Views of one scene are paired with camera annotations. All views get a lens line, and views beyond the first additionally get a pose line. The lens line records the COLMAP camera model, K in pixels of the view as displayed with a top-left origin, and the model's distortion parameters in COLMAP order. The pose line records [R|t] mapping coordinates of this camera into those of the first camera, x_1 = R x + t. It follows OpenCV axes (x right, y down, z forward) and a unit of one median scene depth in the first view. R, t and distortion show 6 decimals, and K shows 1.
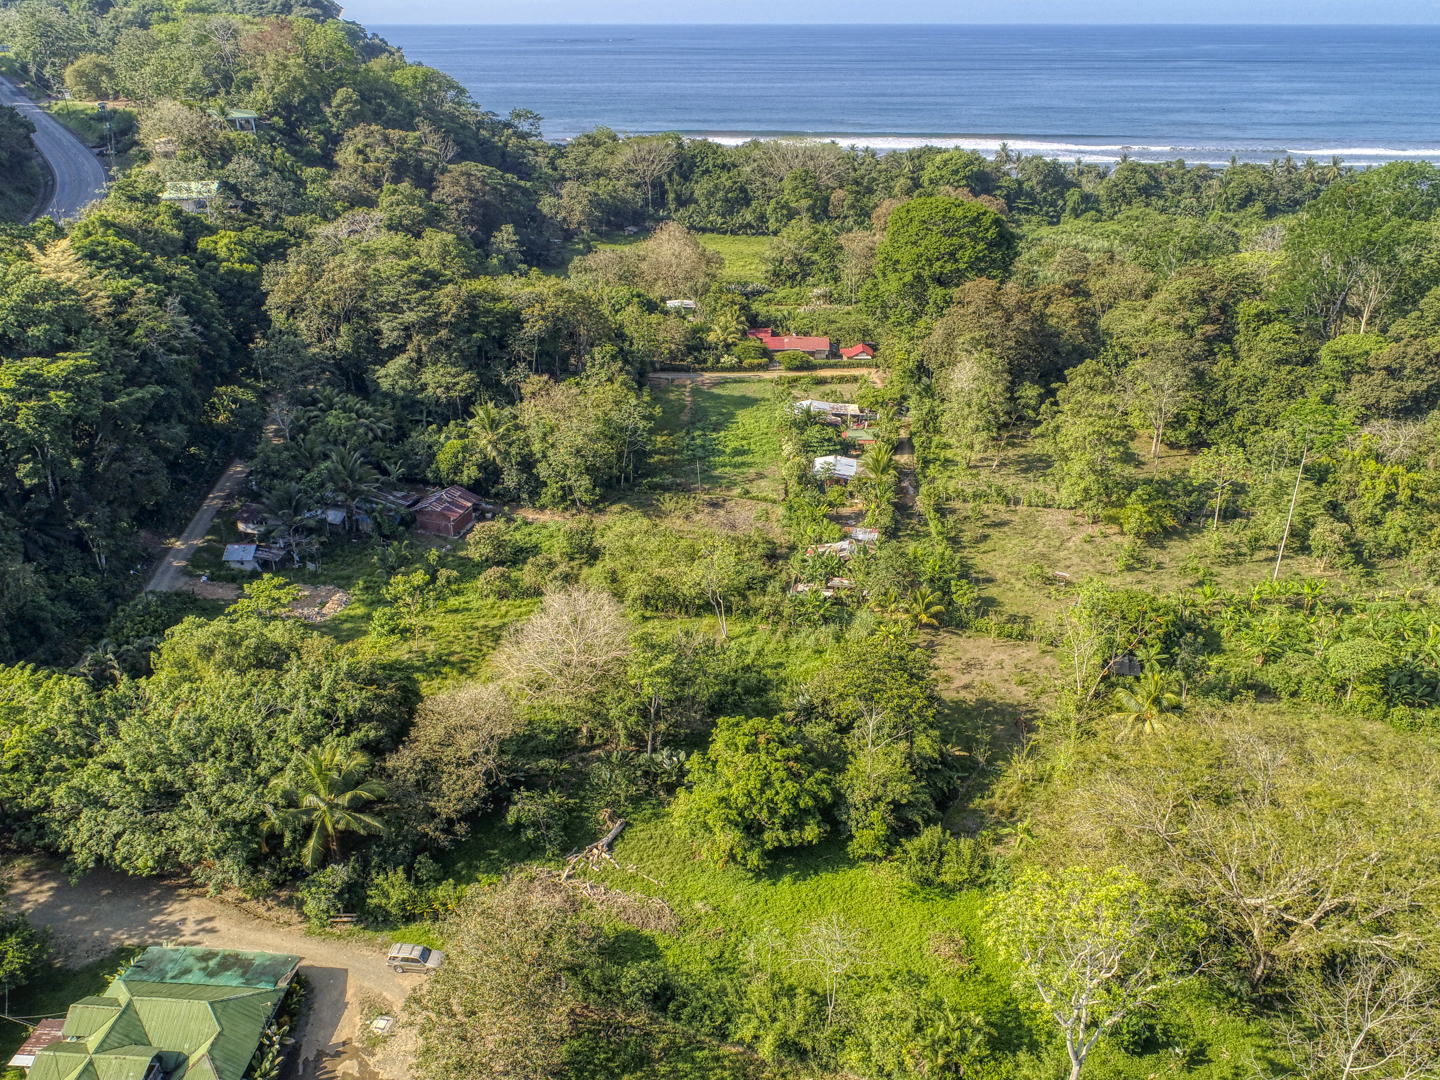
lens RADIAL K [[1083.4, 0, 716.3], [0, 1083.4, 542.3], [0, 0, 1]] dist [0.002127, -0.009243]
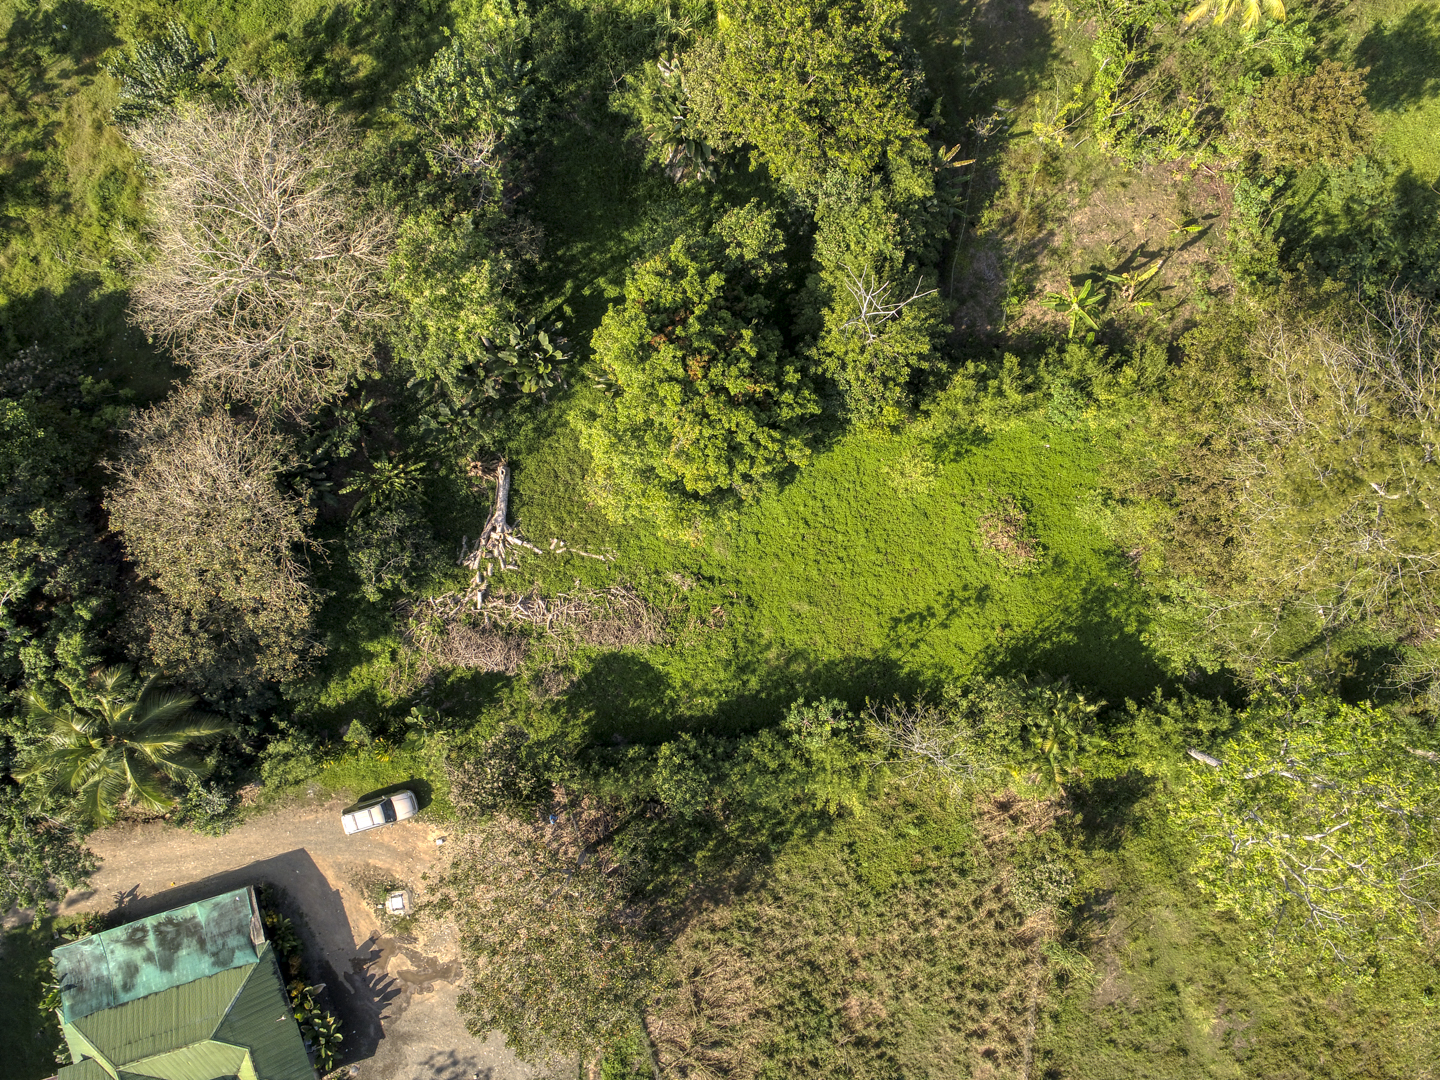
lens RADIAL K [[1083.4, 0, 716.3], [0, 1083.4, 542.3], [0, 0, 1]] dist [0.002127, -0.009243]
pose [[0.928244, -0.371847, 0.009654, 0.006062], [0.153746, 0.407172, 0.900318, -0.168142], [-0.338711, -0.834231, 0.435125, 0.347474]]
